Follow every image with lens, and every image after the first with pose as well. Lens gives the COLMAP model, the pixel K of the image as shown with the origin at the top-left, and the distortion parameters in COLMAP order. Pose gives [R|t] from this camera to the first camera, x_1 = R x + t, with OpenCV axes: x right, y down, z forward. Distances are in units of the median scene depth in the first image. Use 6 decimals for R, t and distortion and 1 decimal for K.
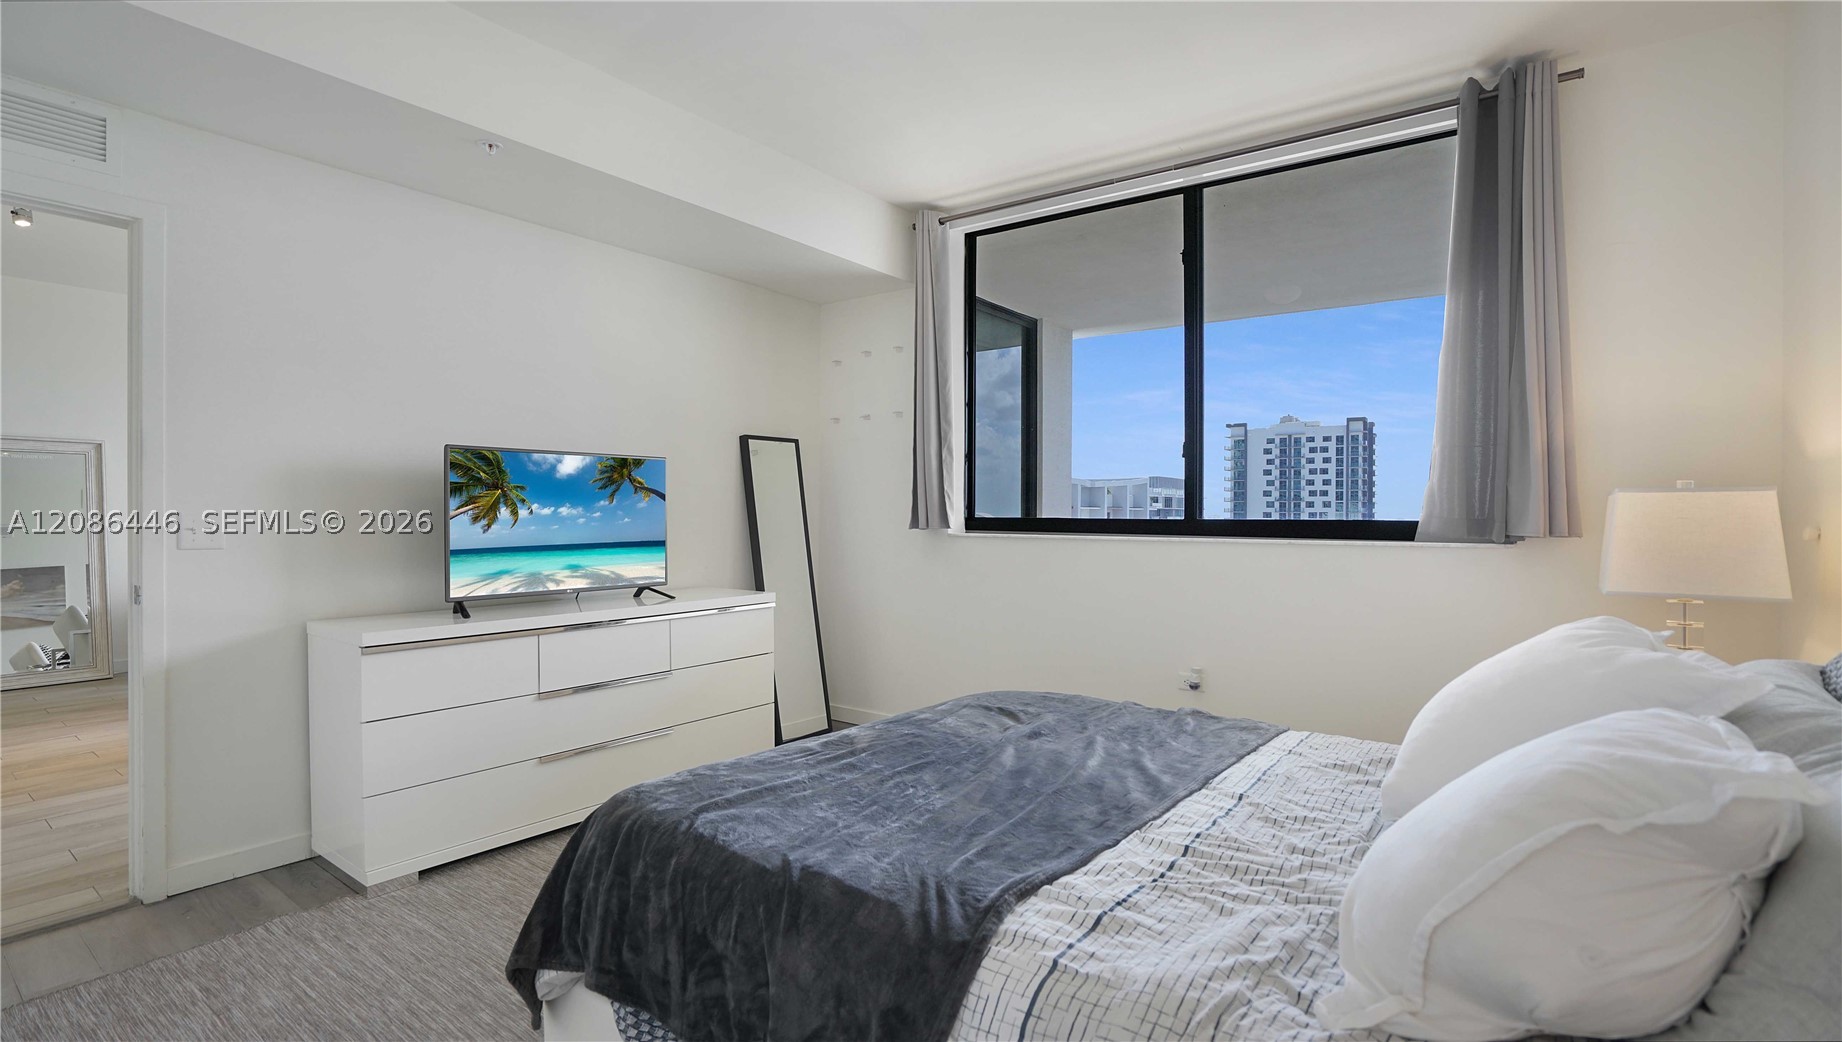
lens RADIAL K [[856.9, 0, 906.2], [0, 856.9, 535.1], [0, 0, 1]] dist [-0.048479, 0.012627]
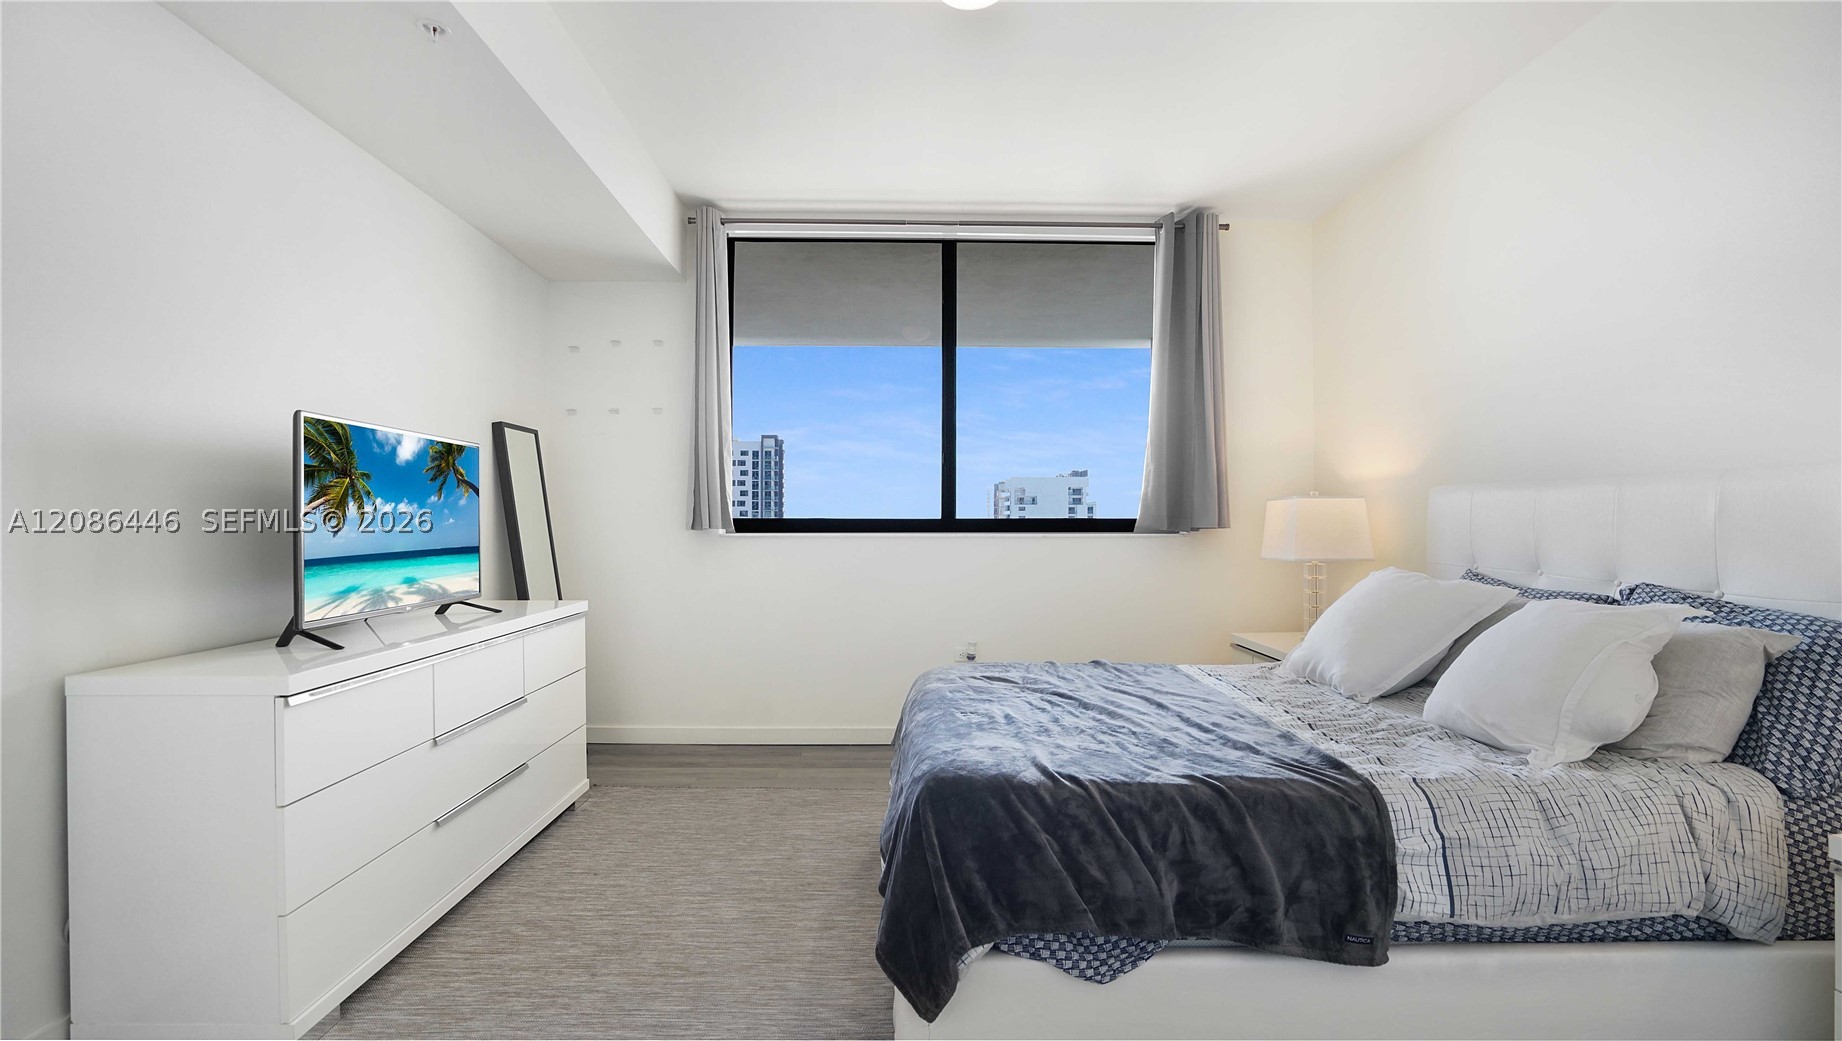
lens RADIAL K [[861.2, 0, 918.7], [0, 861.2, 521.3], [0, 0, 1]] dist [-0.001717, -0.000439]
pose [[0.778871, -0.003492, 0.627175, -0.533138], [0.020650, 0.999585, -0.020079, 0.009170], [-0.626844, 0.028589, 0.778620, 0.104085]]
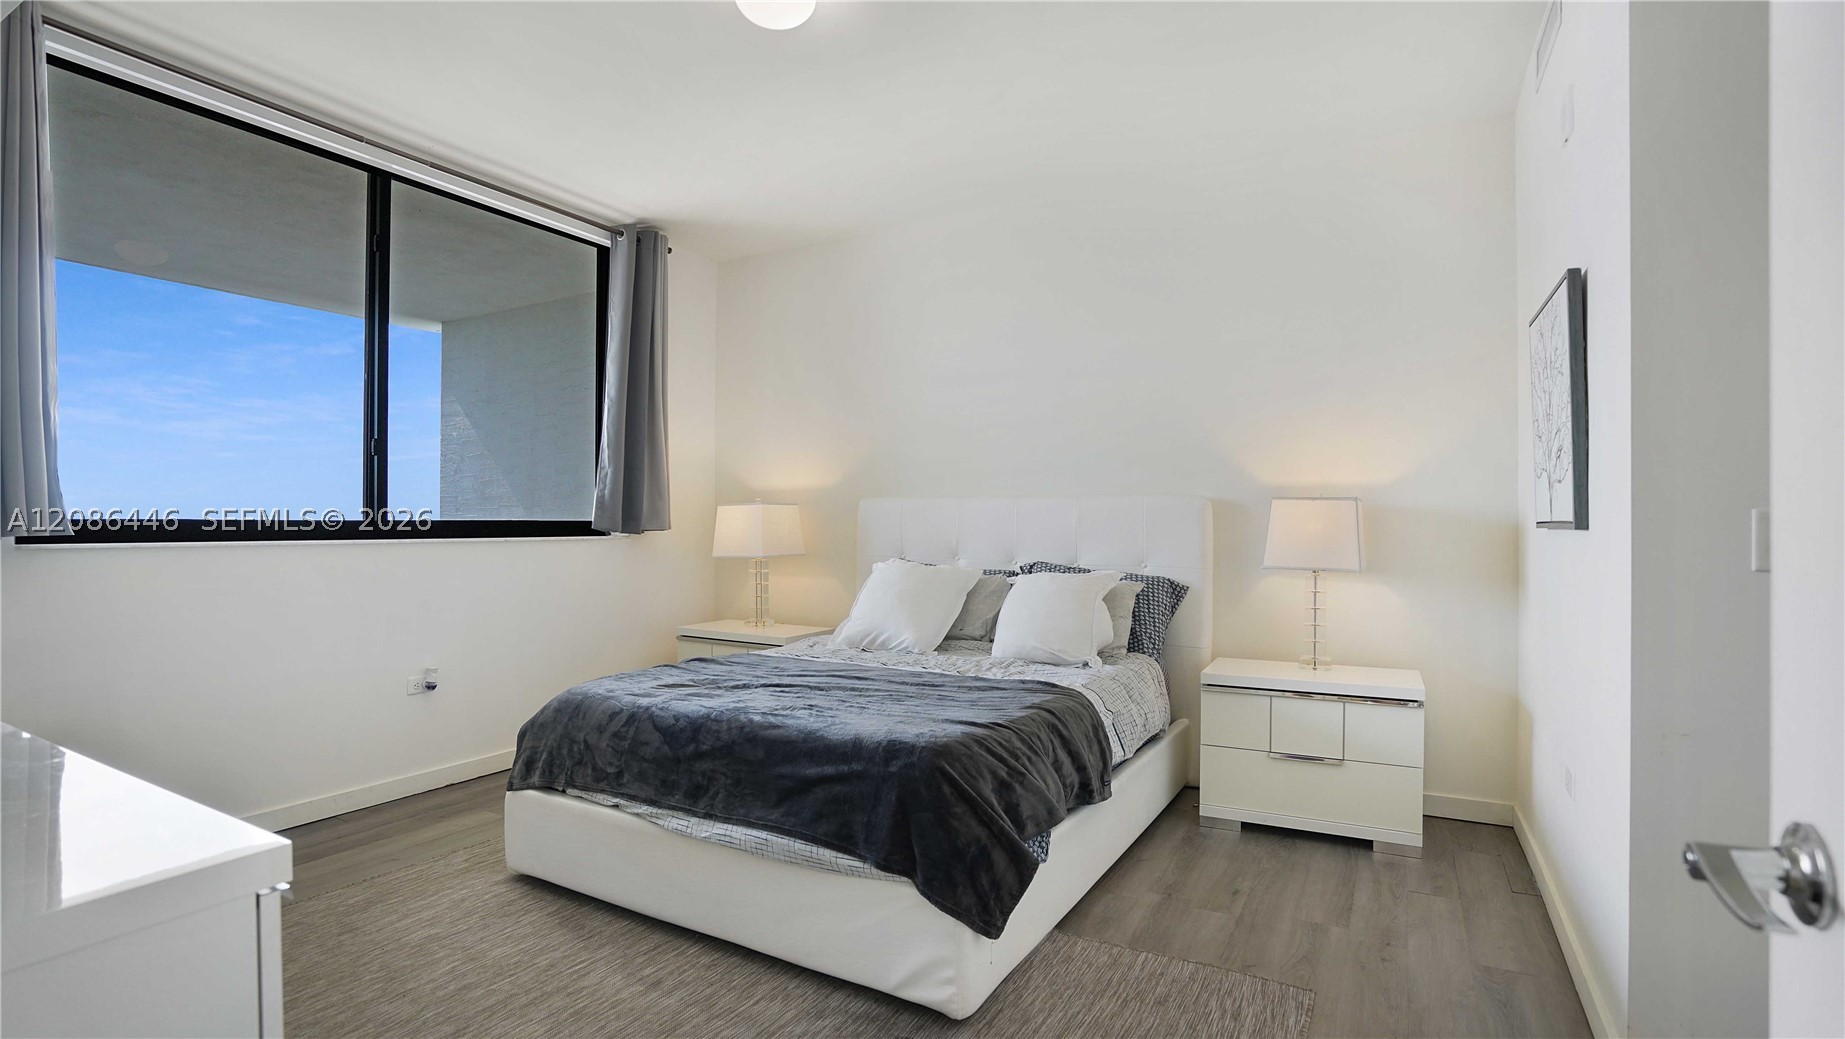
lens RADIAL K [[838.0, 0, 983.9], [0, 838.0, 521.8], [0, 0, 1]] dist [-0.069597, 0.017036]
pose [[-0.164793, 0.004223, 0.986319, -0.772883], [0.025222, 0.999682, -0.000066, -0.000500], [-0.986006, 0.024866, -0.164847, 0.572898]]
